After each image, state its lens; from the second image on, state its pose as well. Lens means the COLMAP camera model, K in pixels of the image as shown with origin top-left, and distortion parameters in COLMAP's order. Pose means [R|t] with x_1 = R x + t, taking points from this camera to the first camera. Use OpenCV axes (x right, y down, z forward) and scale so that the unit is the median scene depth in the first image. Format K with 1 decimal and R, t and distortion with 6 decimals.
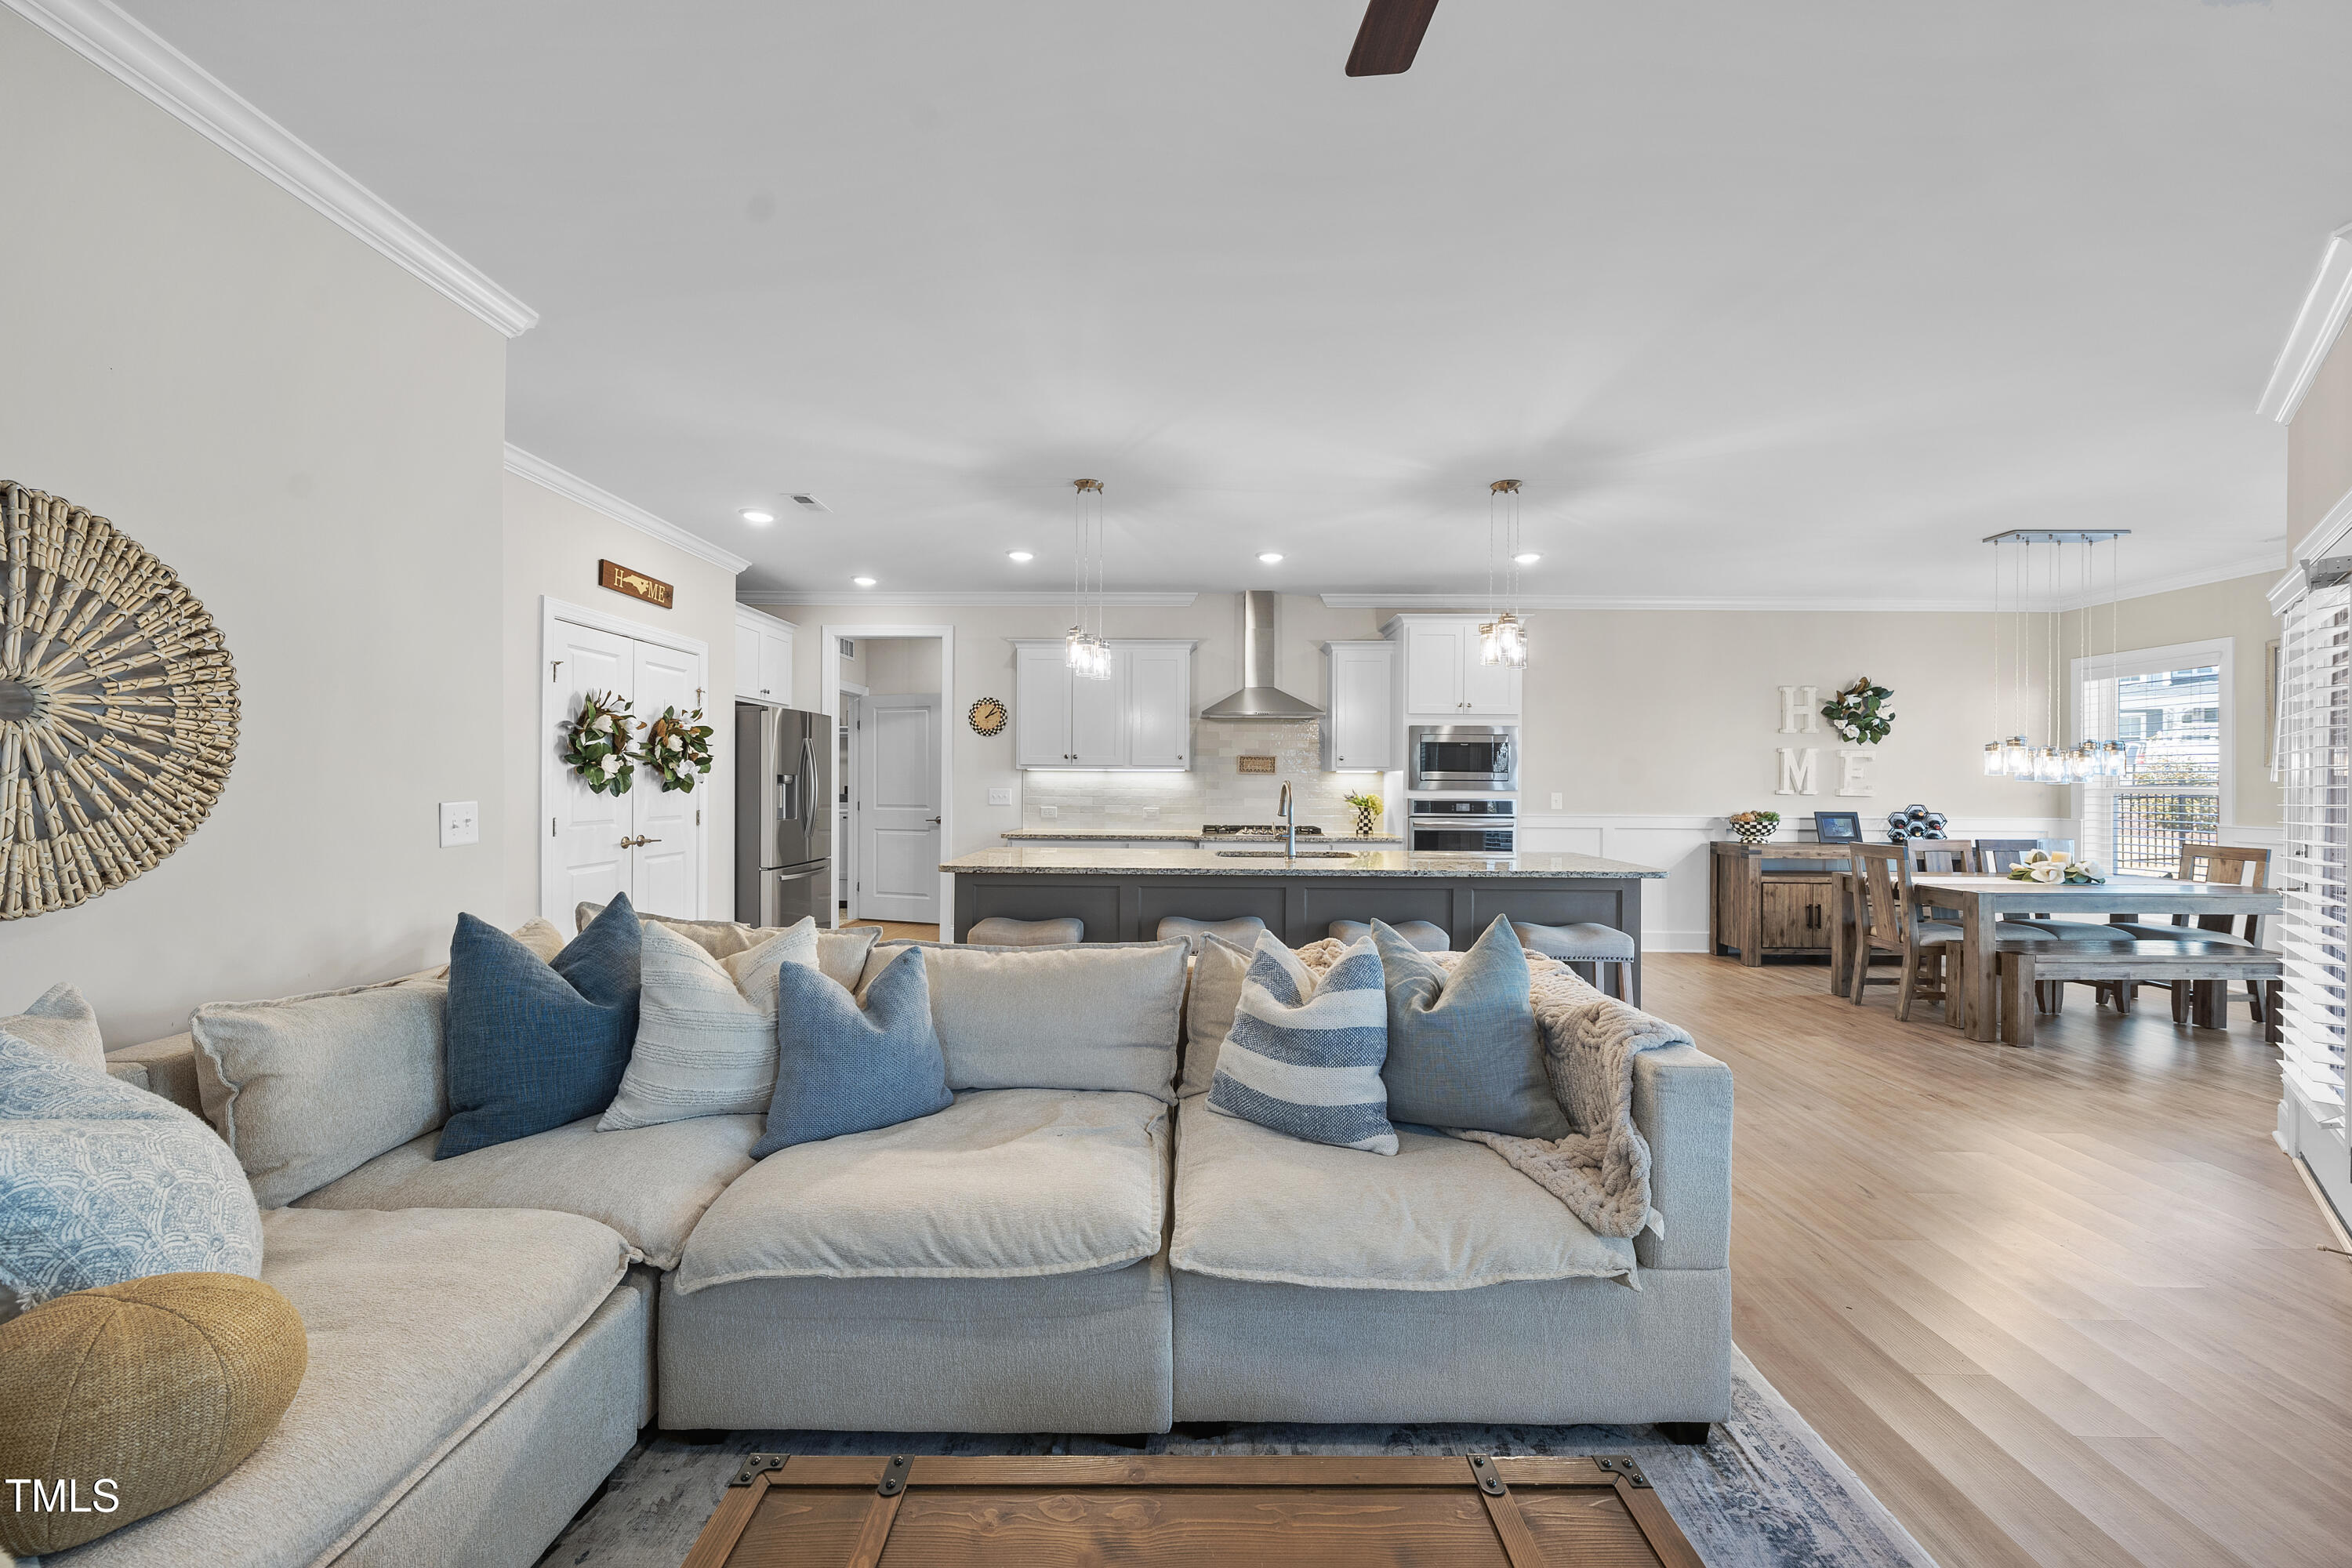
lens RADIAL K [[881.5, 0, 1175.3], [0, 881.5, 781.3], [0, 0, 1]] dist [-0.006815, 0.001330]
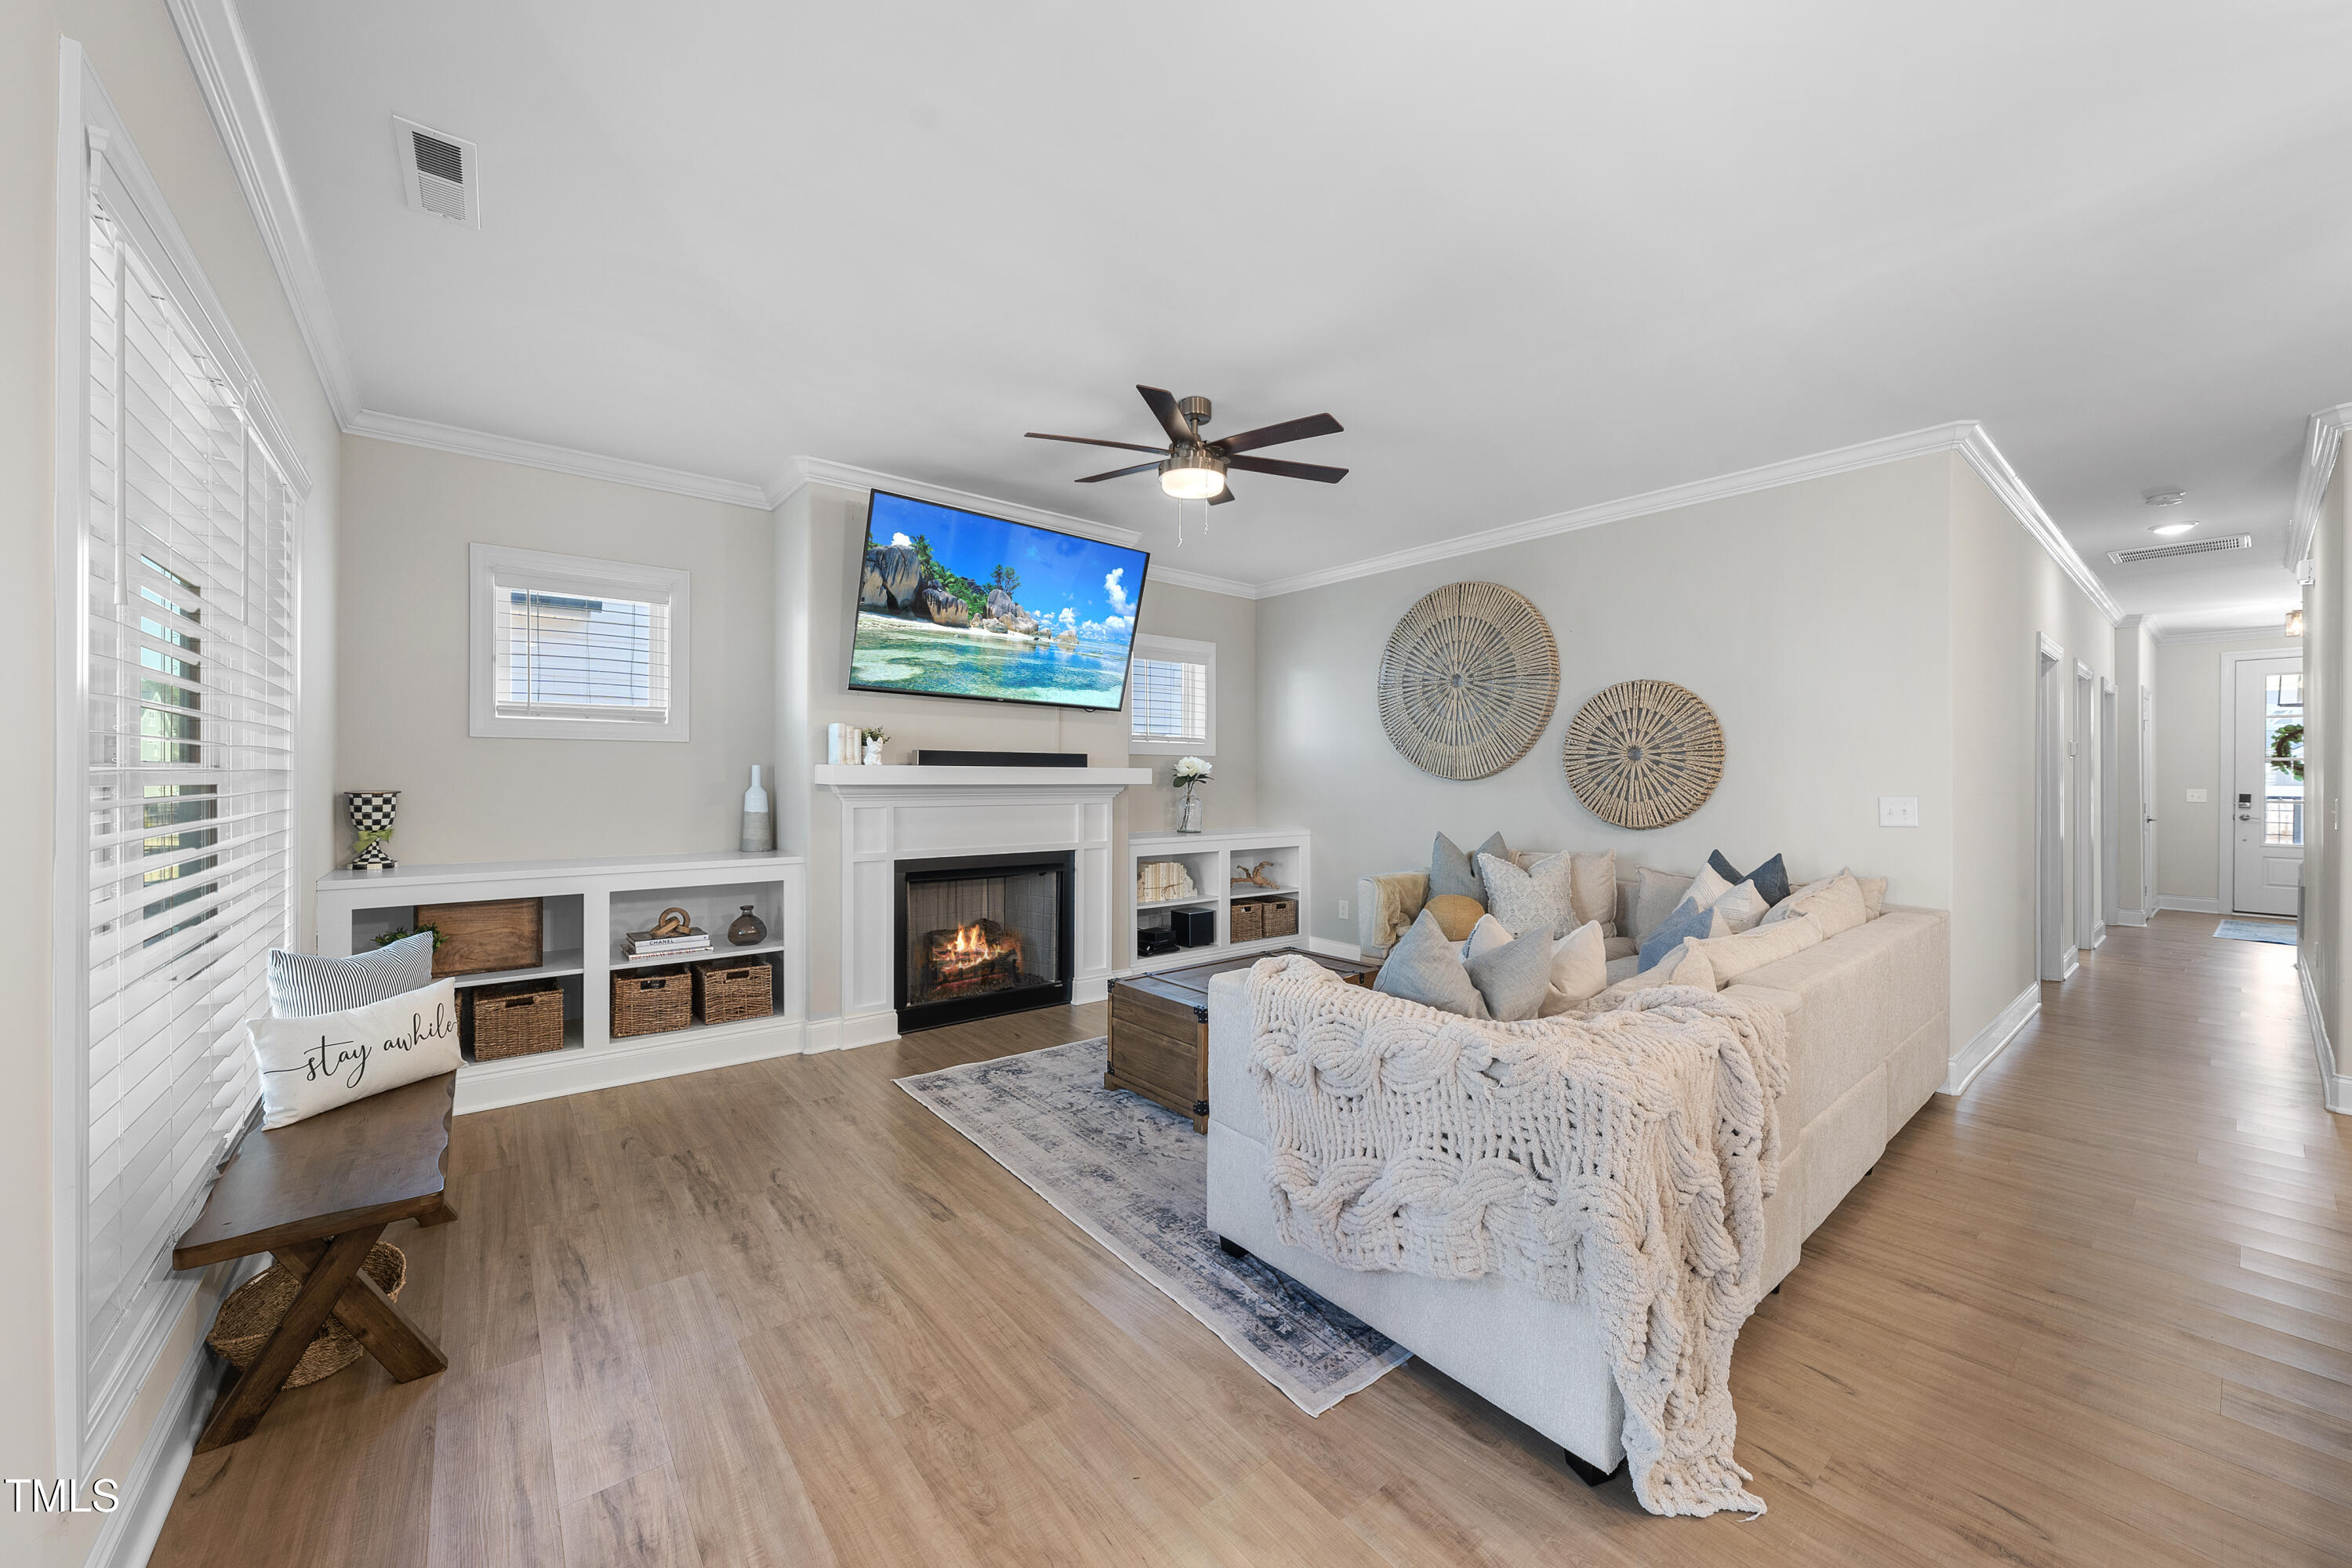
lens RADIAL K [[881.5, 0, 1181.3], [0, 881.5, 775.0], [0, 0, 1]] dist [-0.006815, 0.001330]
pose [[-0.771799, -0.007456, -0.635823, 1.653538], [-0.005697, 0.999972, -0.004812, 0.001647], [0.635842, -0.000092, -0.771820, 2.176485]]
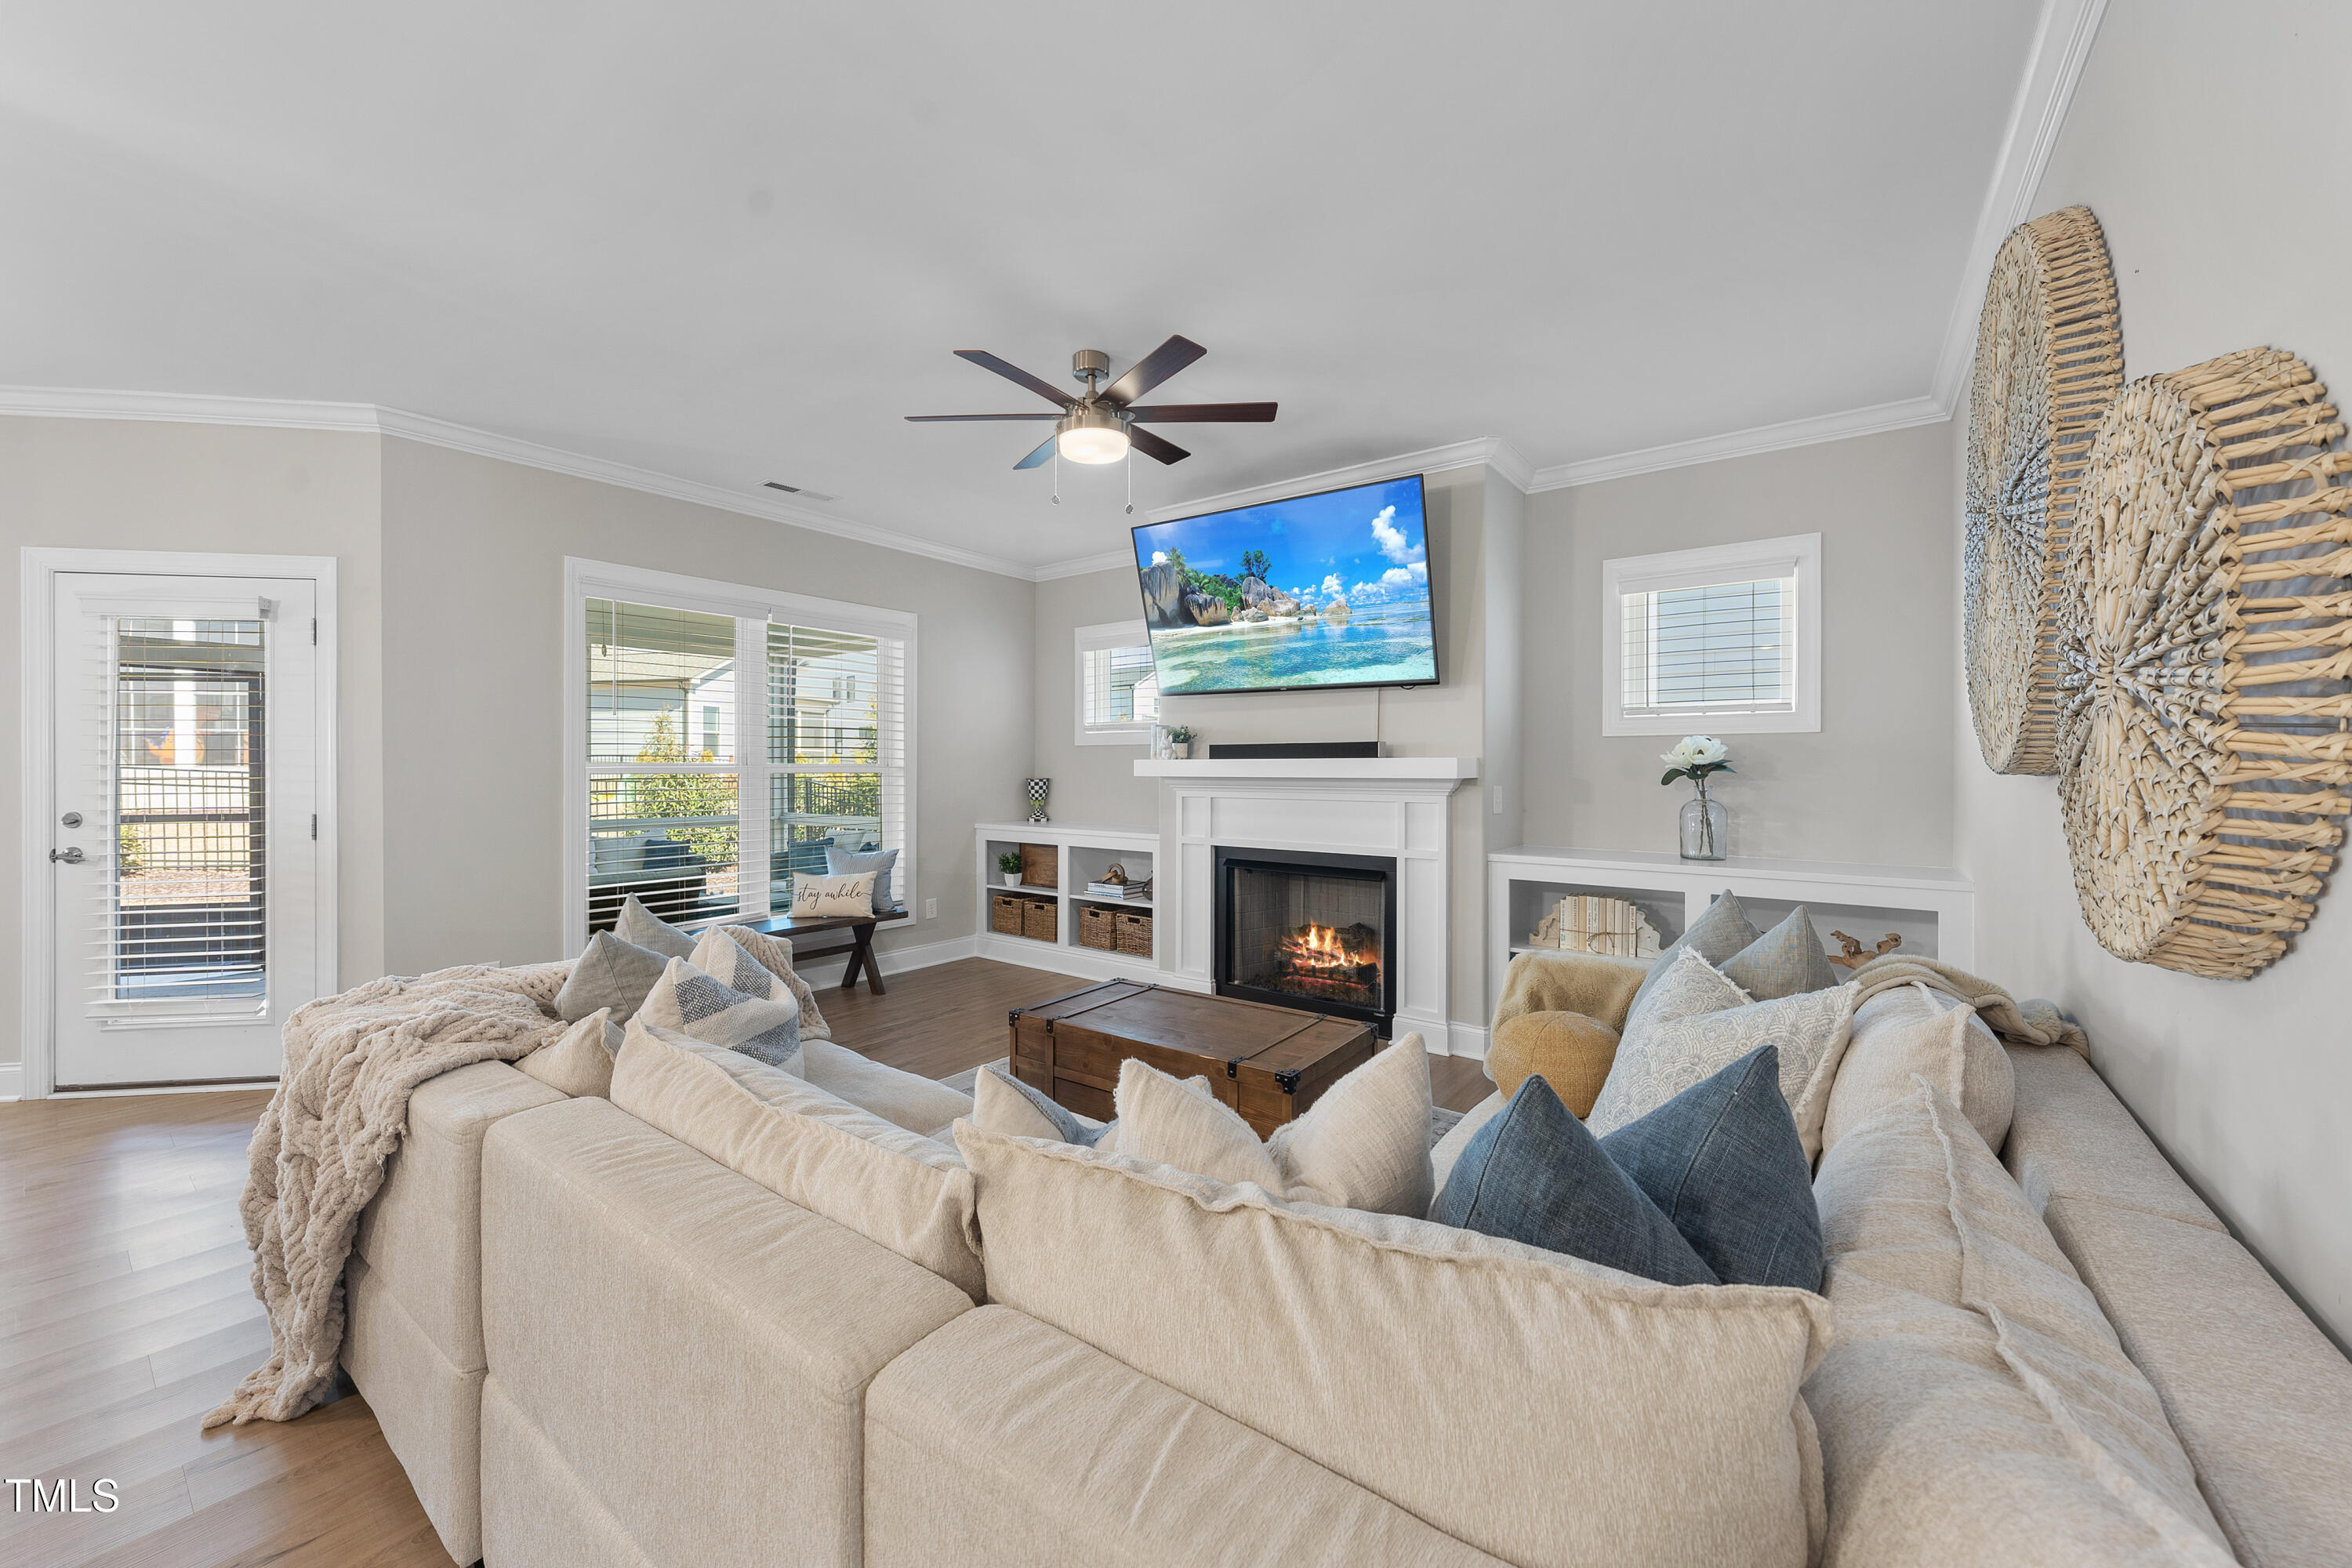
lens RADIAL K [[881.5, 0, 1216.0], [0, 881.5, 787.6], [0, 0, 1]] dist [-0.006815, 0.001330]
pose [[-0.826863, -0.021161, 0.562005, -1.041211], [-0.007808, 0.999628, 0.026151, -0.018552], [-0.562349, 0.017235, -0.826721, 1.981449]]
